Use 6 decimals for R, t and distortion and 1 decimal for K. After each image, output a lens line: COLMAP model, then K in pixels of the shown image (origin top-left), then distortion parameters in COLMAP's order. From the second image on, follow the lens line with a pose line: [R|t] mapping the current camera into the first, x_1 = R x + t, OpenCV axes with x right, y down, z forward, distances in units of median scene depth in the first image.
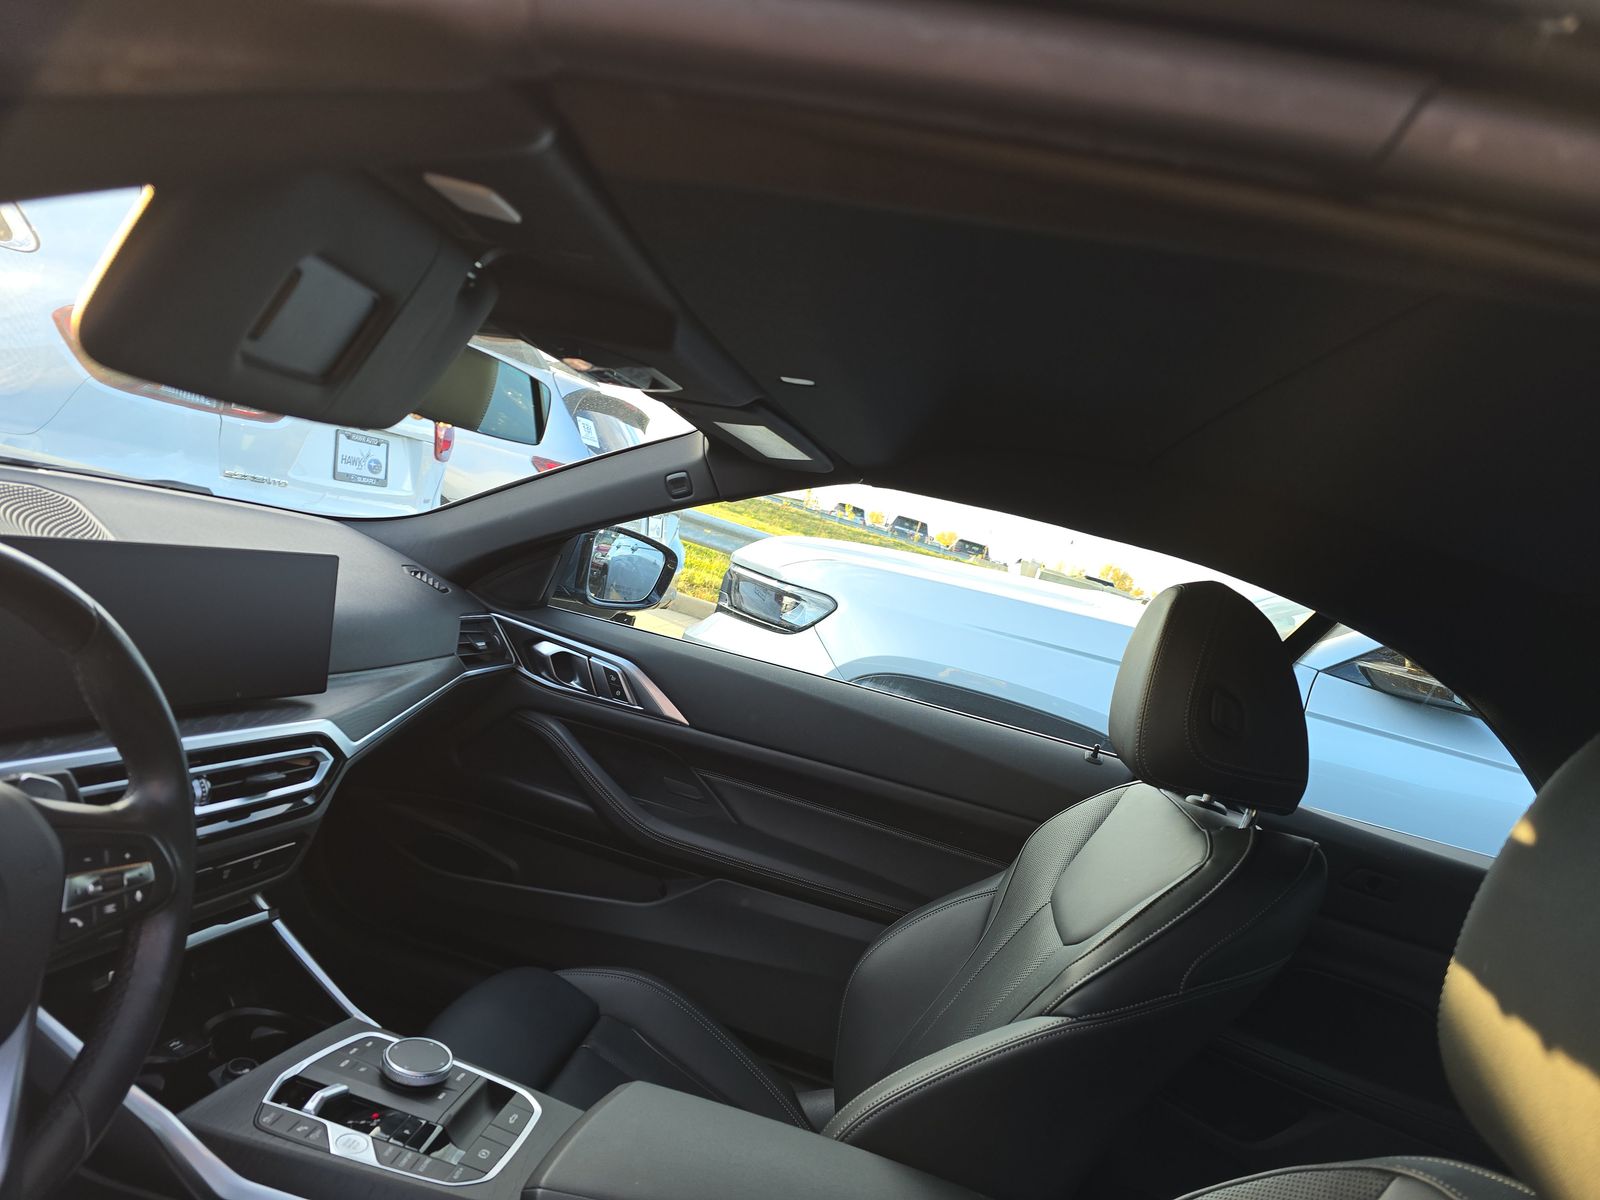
lens RADIAL K [[1079.1, 0, 806.6], [0, 1079.1, 607.5], [0, 0, 1]] dist [0.052125, -0.065592]
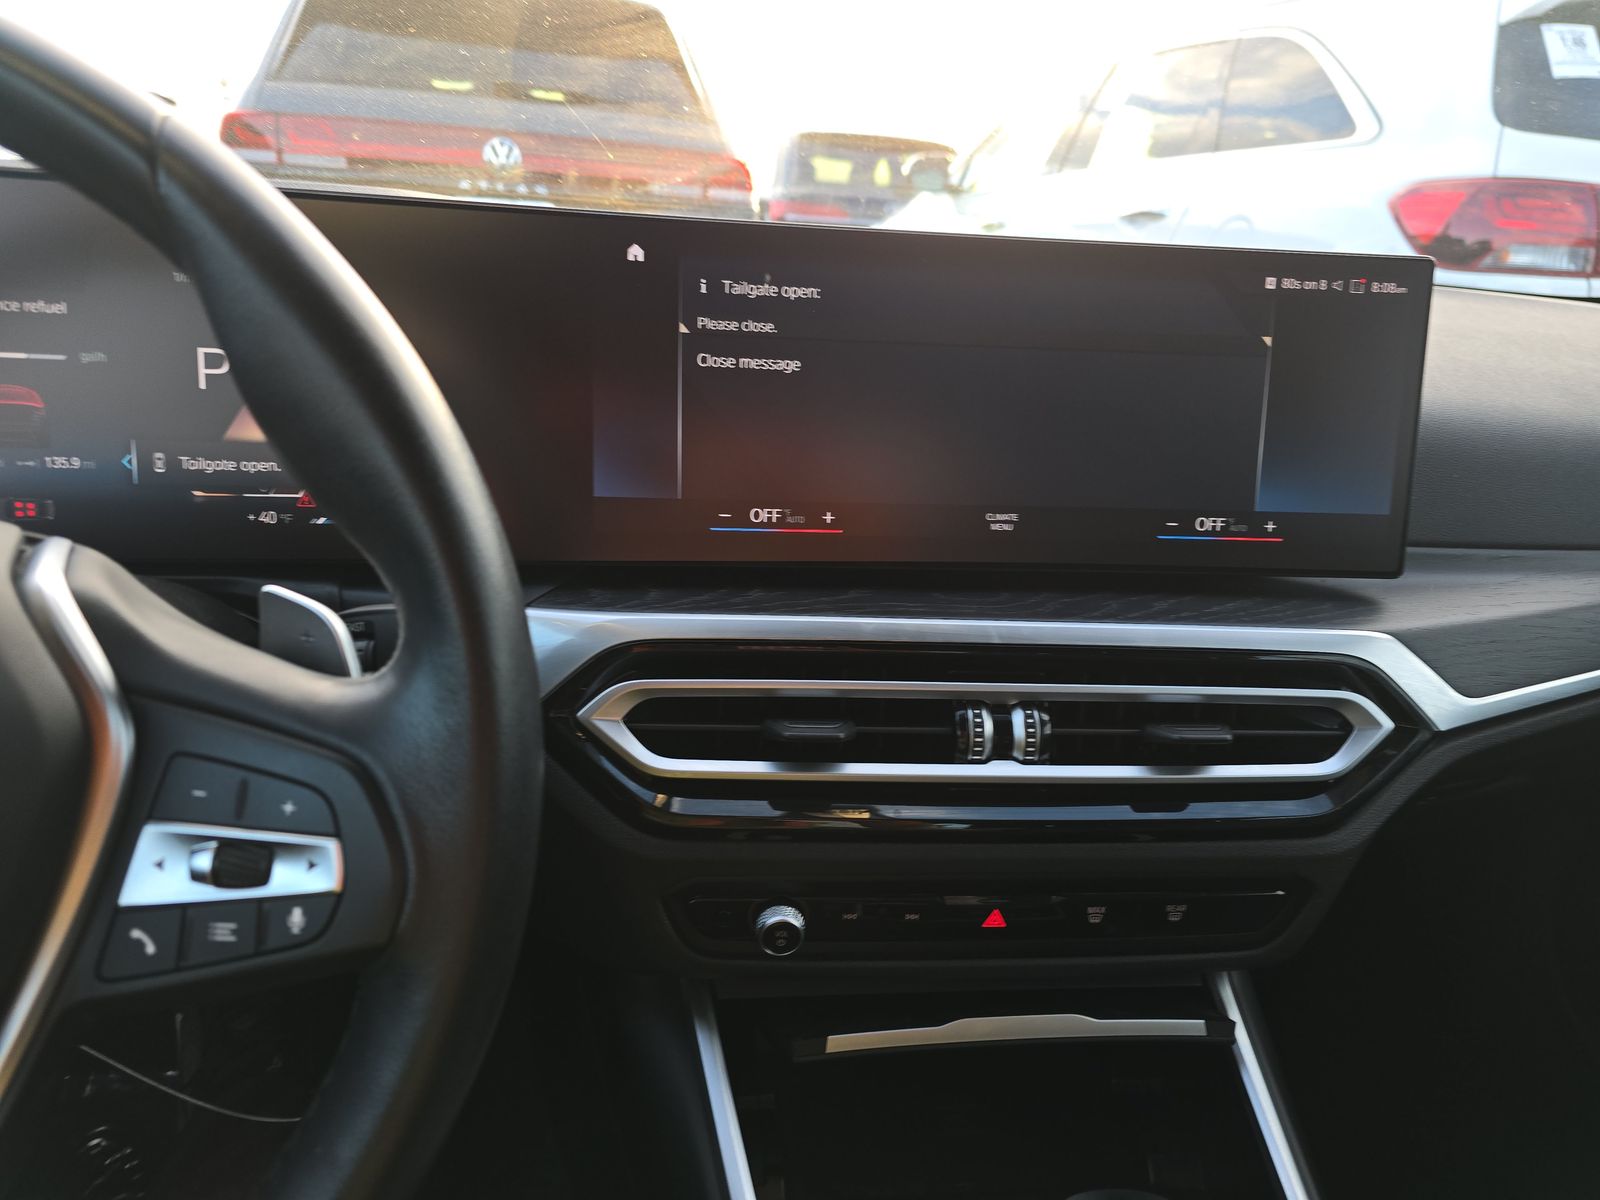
lens RADIAL K [[1079.1, 0, 806.6], [0, 1079.1, 607.5], [0, 0, 1]] dist [0.052125, -0.065592]
pose [[0.383194, 0.044041, -0.922617, -0.090216], [-0.032193, 0.998893, 0.034311, 0.060752], [0.923107, 0.016554, 0.384188, 0.443163]]
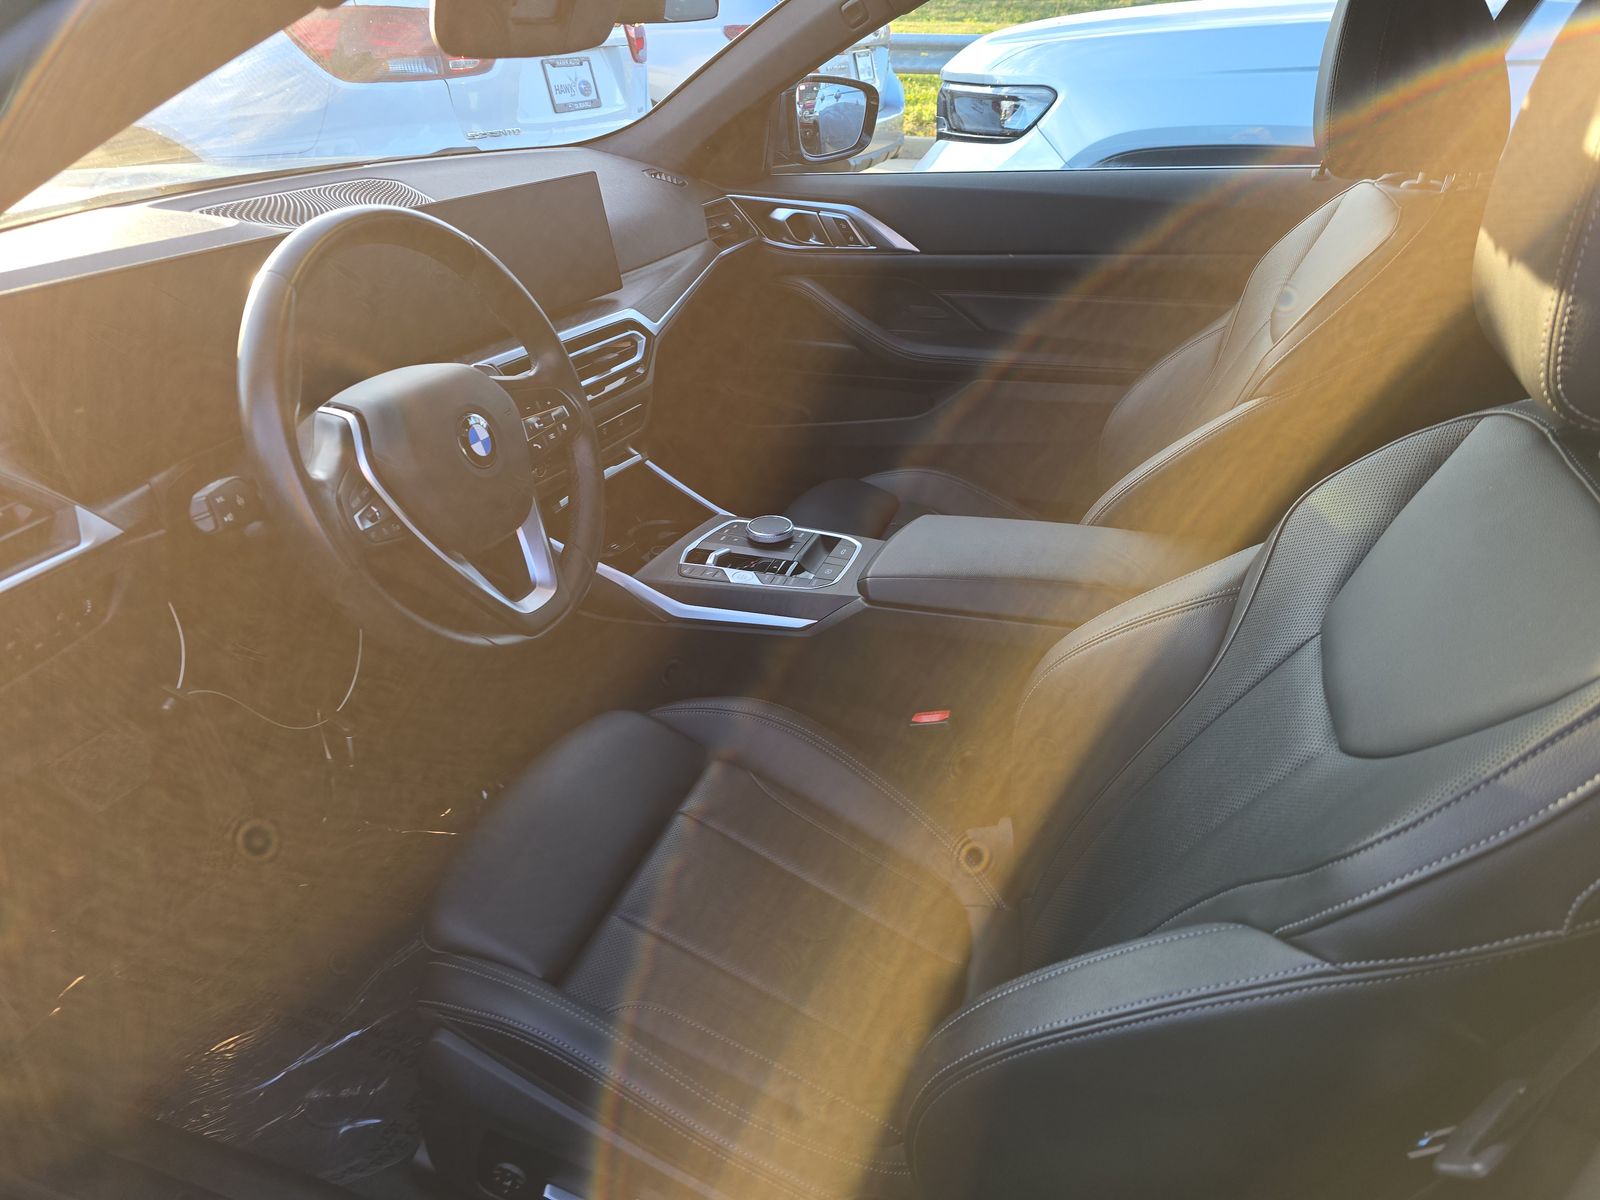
lens RADIAL K [[1087.7, 0, 818.2], [0, 1087.7, 643.8], [0, 0, 1]] dist [0.027232, -0.003573]
pose [[0.942650, -0.161620, -0.292045, 0.058618], [0.267065, 0.890039, 0.369467, 0.027540], [0.200218, -0.426273, 0.882159, -0.191739]]
